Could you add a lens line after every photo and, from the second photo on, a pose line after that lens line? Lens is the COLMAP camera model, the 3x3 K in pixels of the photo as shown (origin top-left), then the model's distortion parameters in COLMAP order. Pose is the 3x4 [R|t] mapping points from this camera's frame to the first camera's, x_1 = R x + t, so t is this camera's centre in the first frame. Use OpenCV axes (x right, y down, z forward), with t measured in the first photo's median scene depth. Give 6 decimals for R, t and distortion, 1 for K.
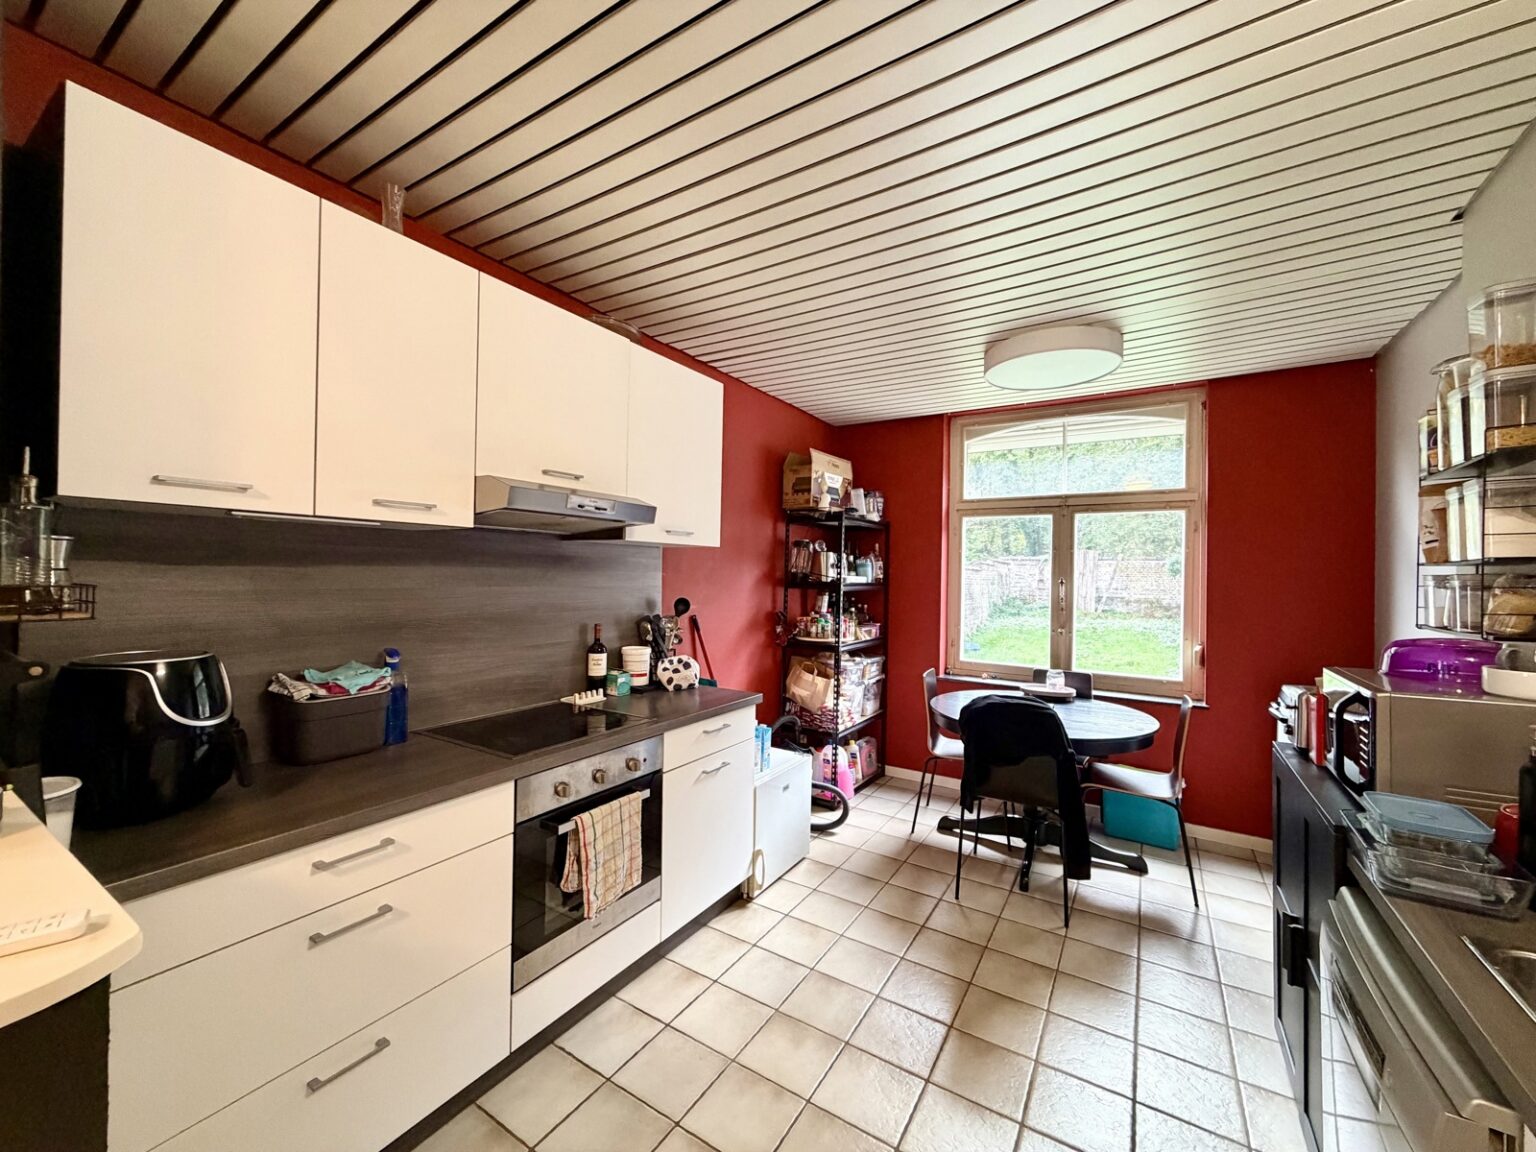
lens RADIAL K [[611.1, 0, 768.5], [0, 611.1, 568.2], [0, 0, 1]] dist [-0.003029, -0.000079]
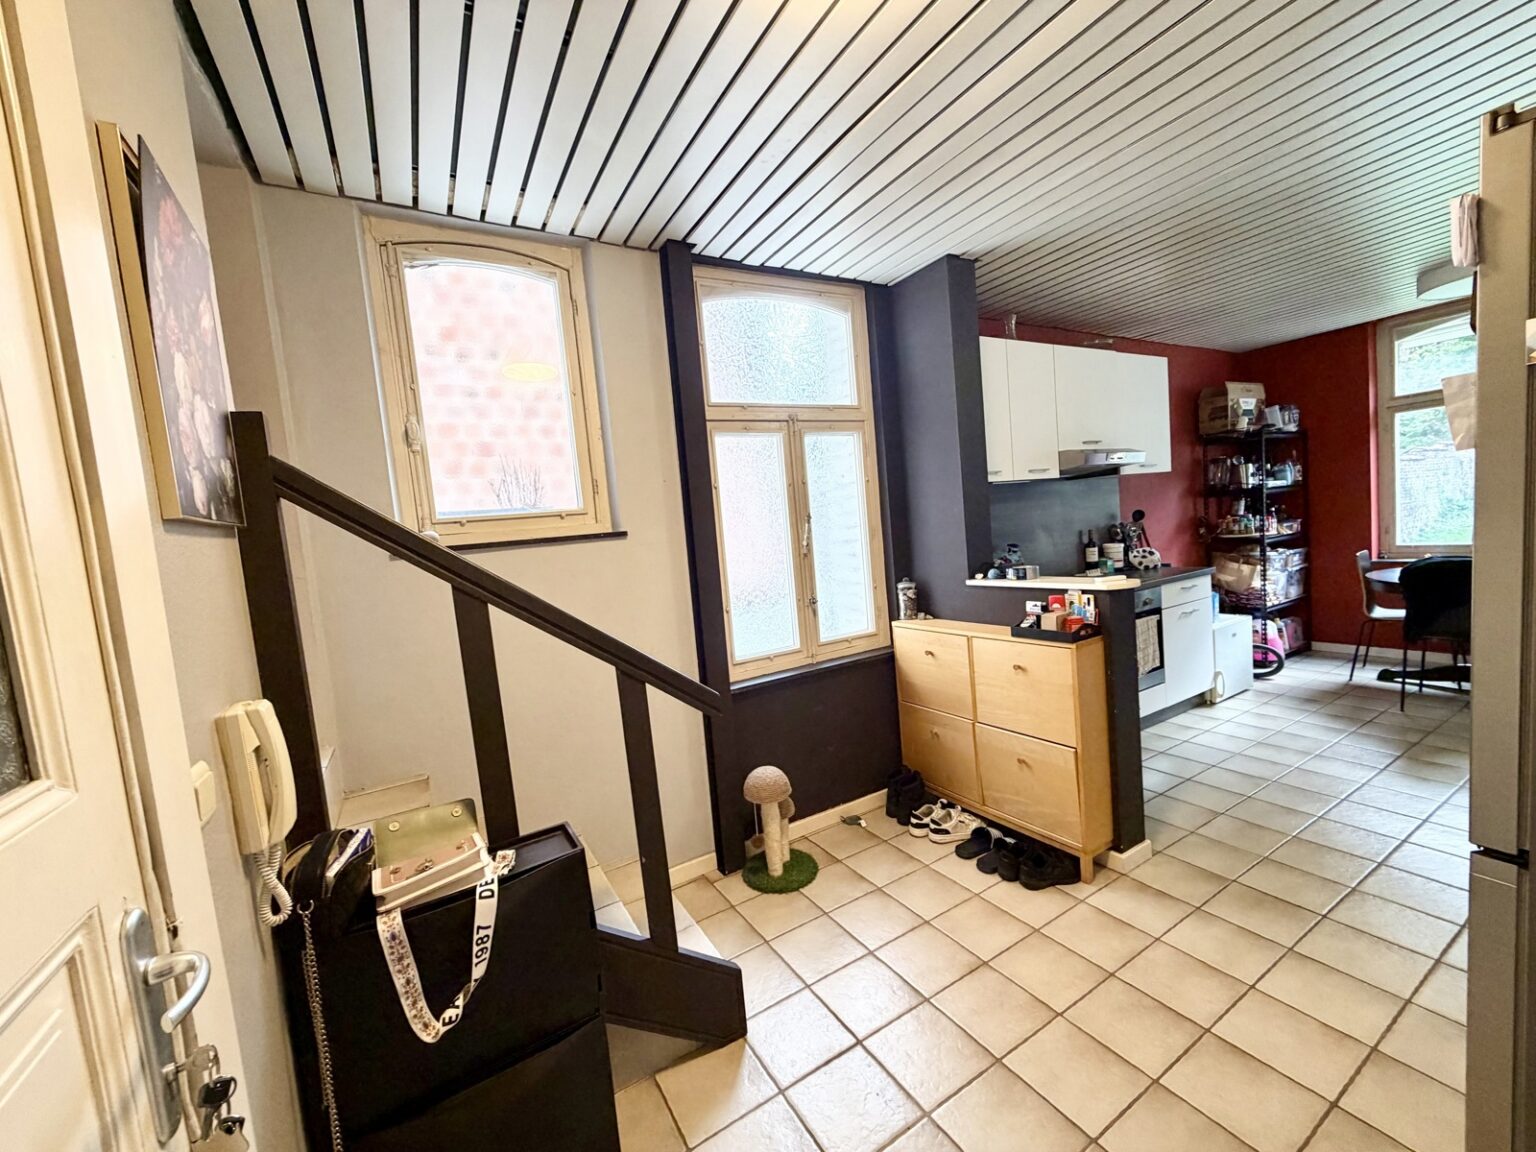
lens RADIAL K [[611.1, 0, 765.5], [0, 611.1, 572.4], [0, 0, 1]] dist [-0.003029, -0.000079]
pose [[0.877699, -0.063311, -0.475011, -0.185980], [0.109720, 0.991453, 0.070590, -0.003230], [0.466482, -0.114076, 0.877144, -0.558622]]
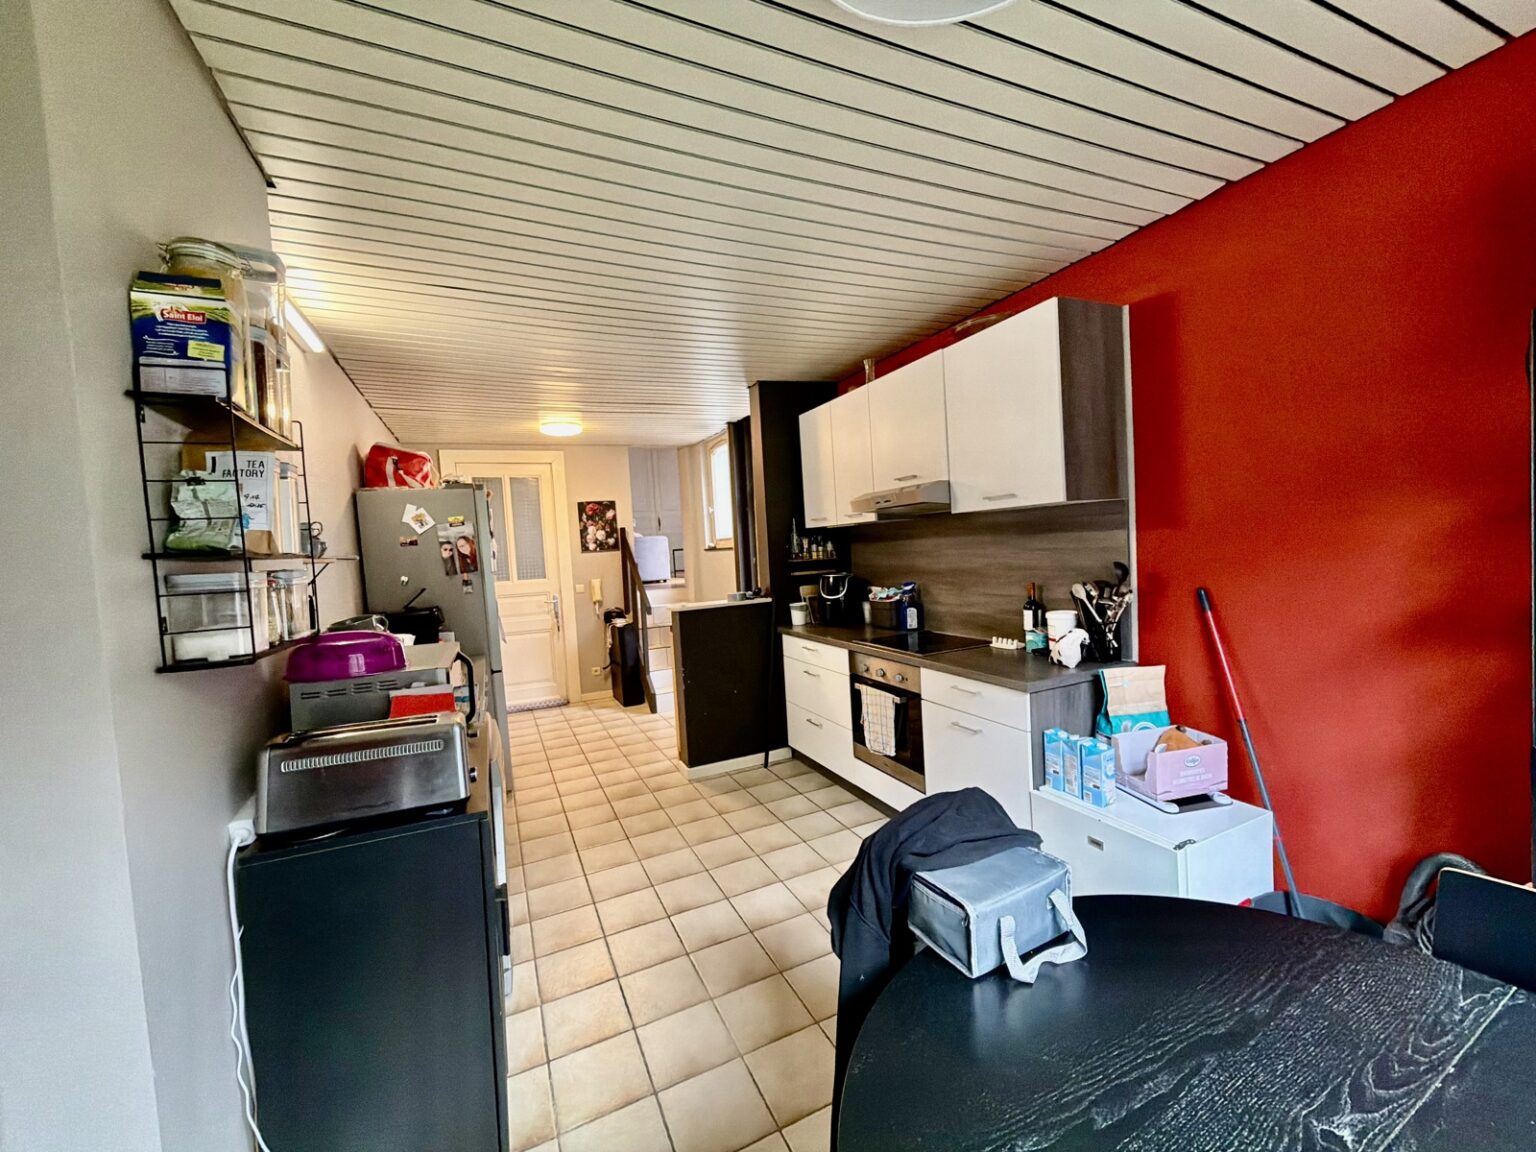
lens RADIAL K [[611.1, 0, 764.8], [0, 611.1, 578.7], [0, 0, 1]] dist [-0.003029, -0.000079]
pose [[-0.550027, 0.057581, -0.833160, 0.601508], [0.052519, 0.998031, 0.034304, 0.013725], [0.833494, -0.024888, -0.551968, 0.817049]]
